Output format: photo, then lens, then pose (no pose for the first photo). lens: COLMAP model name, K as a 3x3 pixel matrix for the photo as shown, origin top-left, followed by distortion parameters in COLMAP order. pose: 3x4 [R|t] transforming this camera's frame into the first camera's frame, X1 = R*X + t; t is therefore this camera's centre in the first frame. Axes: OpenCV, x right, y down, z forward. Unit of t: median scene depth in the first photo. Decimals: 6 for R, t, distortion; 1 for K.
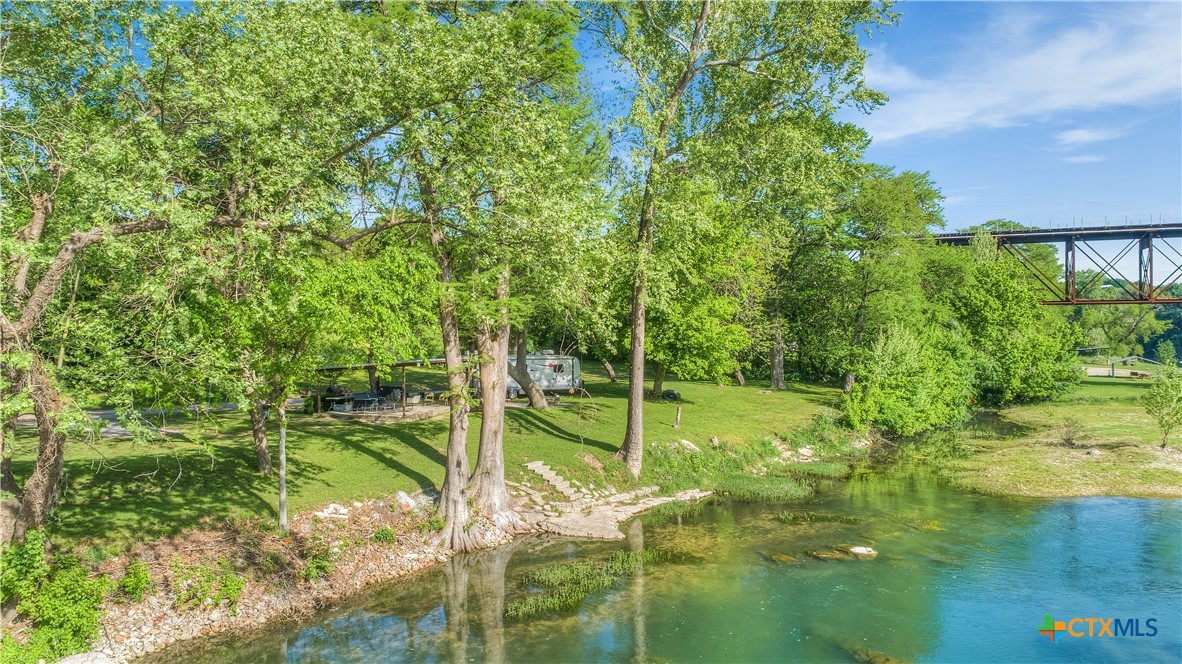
lens RADIAL K [[807.8, 0, 589.8], [0, 807.8, 335.7], [0, 0, 1]] dist [-0.019502, 0.010142]
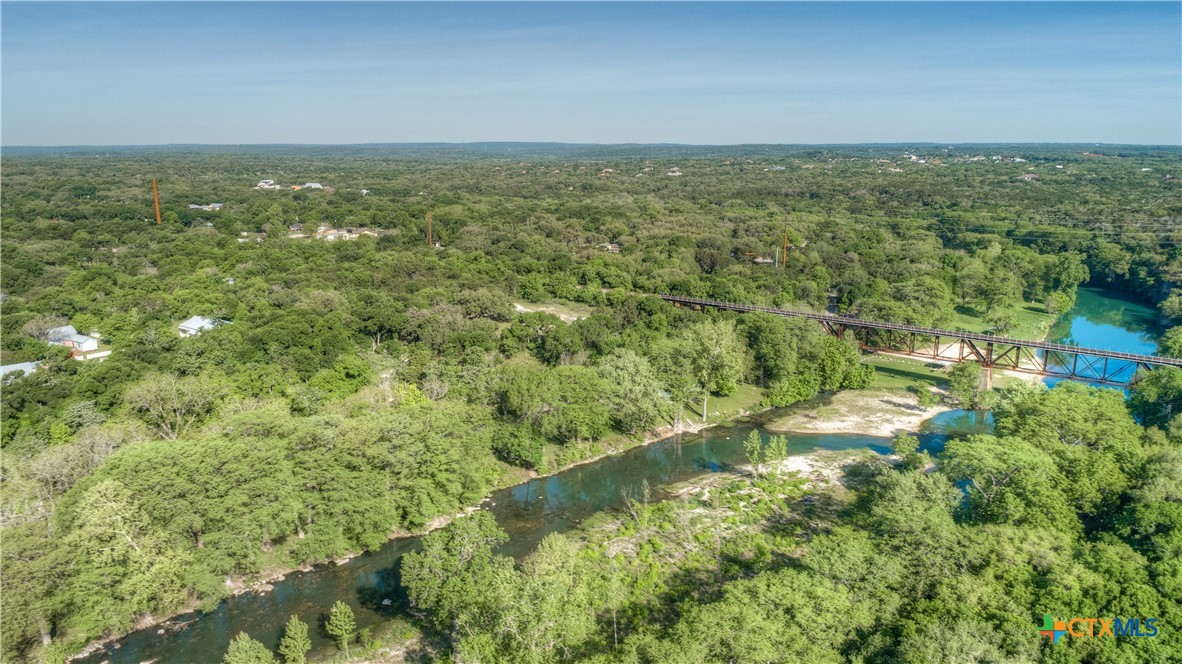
lens RADIAL K [[807.8, 0, 587.9], [0, 807.8, 323.0], [0, 0, 1]] dist [-0.019502, 0.010142]
pose [[0.968621, 0.049890, -0.243484, 0.845541], [0.002775, 0.977415, 0.211311, -2.372098], [0.248528, -0.205356, 0.946606, -6.227256]]
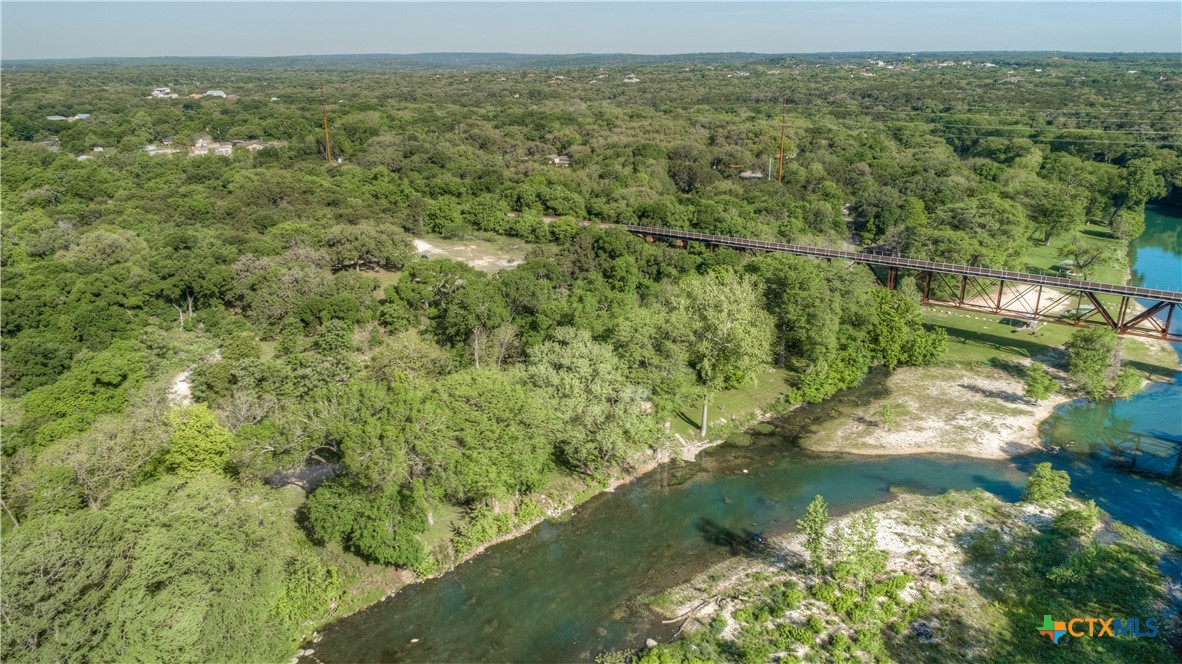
lens RADIAL K [[807.8, 0, 593.8], [0, 807.8, 325.5], [0, 0, 1]] dist [-0.019502, 0.010142]
pose [[0.982429, 0.052027, -0.179239, 0.264950], [0.006742, 0.949841, 0.312660, -1.951641], [0.186516, -0.308374, 0.932801, -3.188154]]
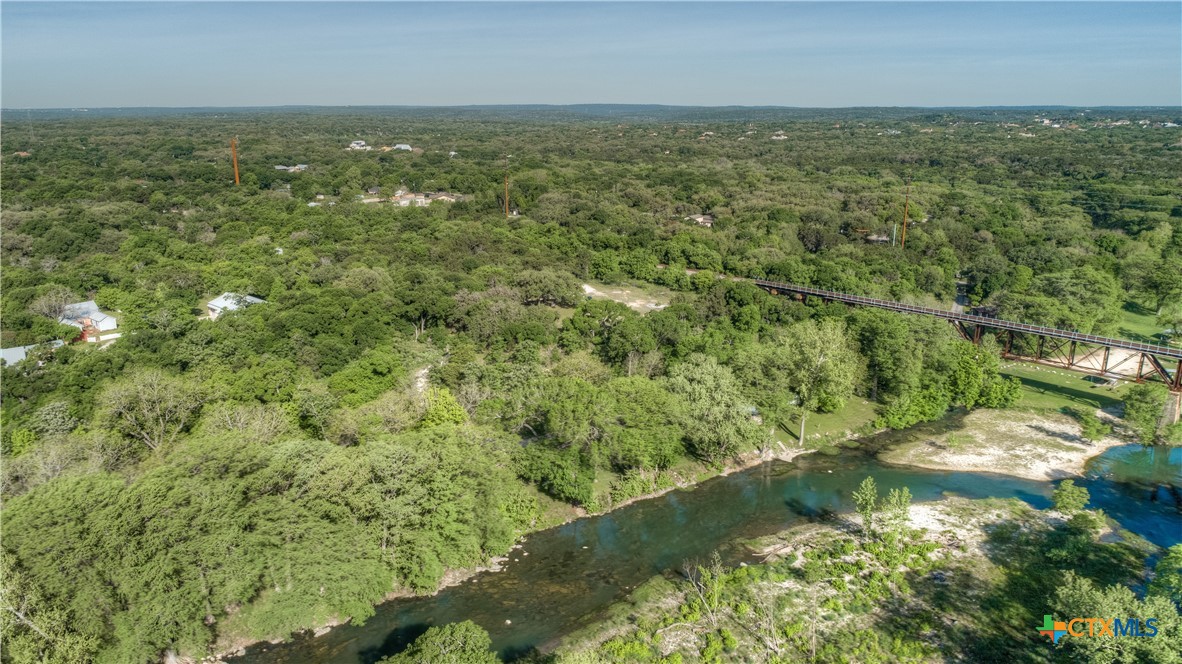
lens RADIAL K [[807.8, 0, 585.9], [0, 807.8, 324.4], [0, 0, 1]] dist [-0.019502, 0.010142]
pose [[0.929986, 0.093223, -0.355579, 0.671262], [0.000753, 0.966824, 0.255443, -2.319760], [0.367595, -0.237826, 0.899062, -4.804359]]
